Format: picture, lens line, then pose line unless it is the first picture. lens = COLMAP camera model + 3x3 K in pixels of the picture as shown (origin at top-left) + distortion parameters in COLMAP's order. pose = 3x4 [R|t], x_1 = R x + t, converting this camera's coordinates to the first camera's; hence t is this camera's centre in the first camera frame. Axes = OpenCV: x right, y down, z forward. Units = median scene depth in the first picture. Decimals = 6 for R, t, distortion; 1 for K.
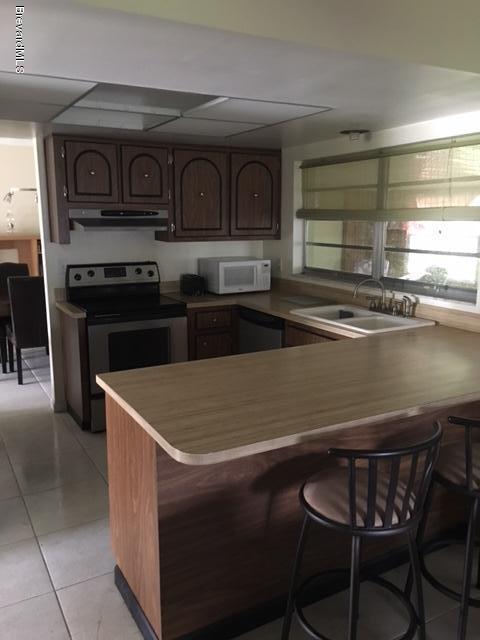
lens RADIAL K [[545.1, 0, 239.5], [0, 545.1, 319.3], [0, 0, 1]] dist [0.073519, -0.075913]
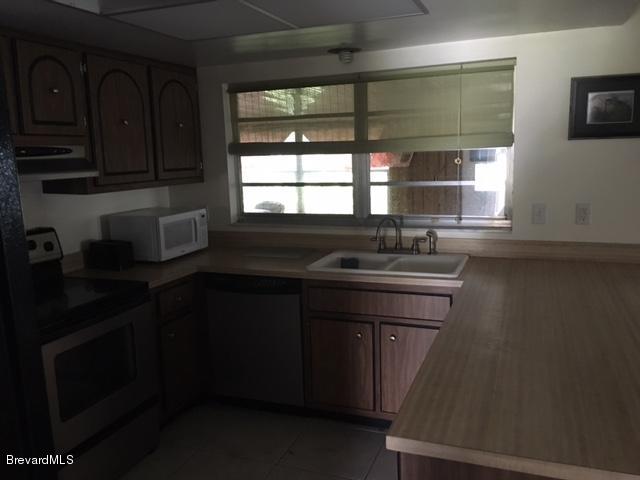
lens RADIAL K [[545.1, 0, 322.3], [0, 545.1, 239.5], [0, 0, 1]] dist [0.073519, -0.075913]
pose [[0.768655, -0.125737, 0.627184, -0.326663], [0.148642, 0.988761, 0.016055, -0.056436], [-0.622154, 0.080885, 0.778705, 0.313388]]
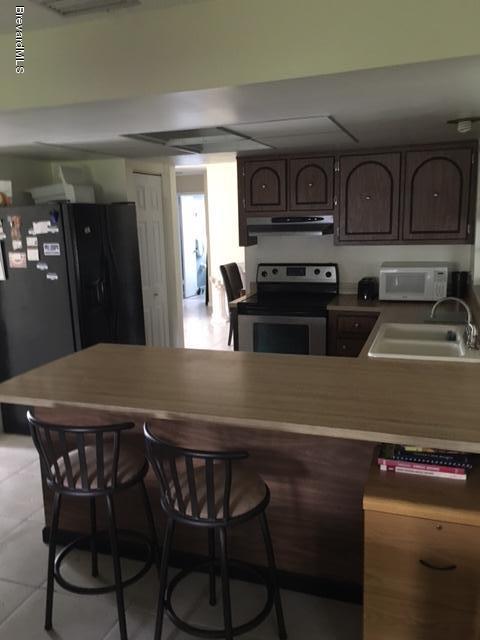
lens RADIAL K [[545.1, 0, 238.1], [0, 545.1, 320.3], [0, 0, 1]] dist [0.073519, -0.075913]
pose [[0.660873, 0.125795, -0.739880, 0.532651], [-0.111612, 0.991363, 0.068860, -0.050259], [0.742152, 0.037072, 0.669205, 0.163310]]
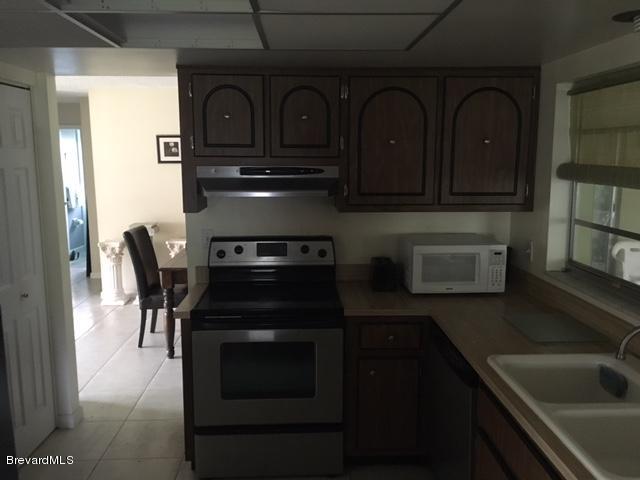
lens RADIAL K [[545.1, 0, 319.8], [0, 545.1, 239.0], [0, 0, 1]] dist [0.073519, -0.075913]
pose [[0.890497, 0.068565, -0.449793, 0.155590], [-0.084346, 0.996322, -0.015113, -0.093422], [0.447102, 0.051397, 0.893005, 0.372688]]
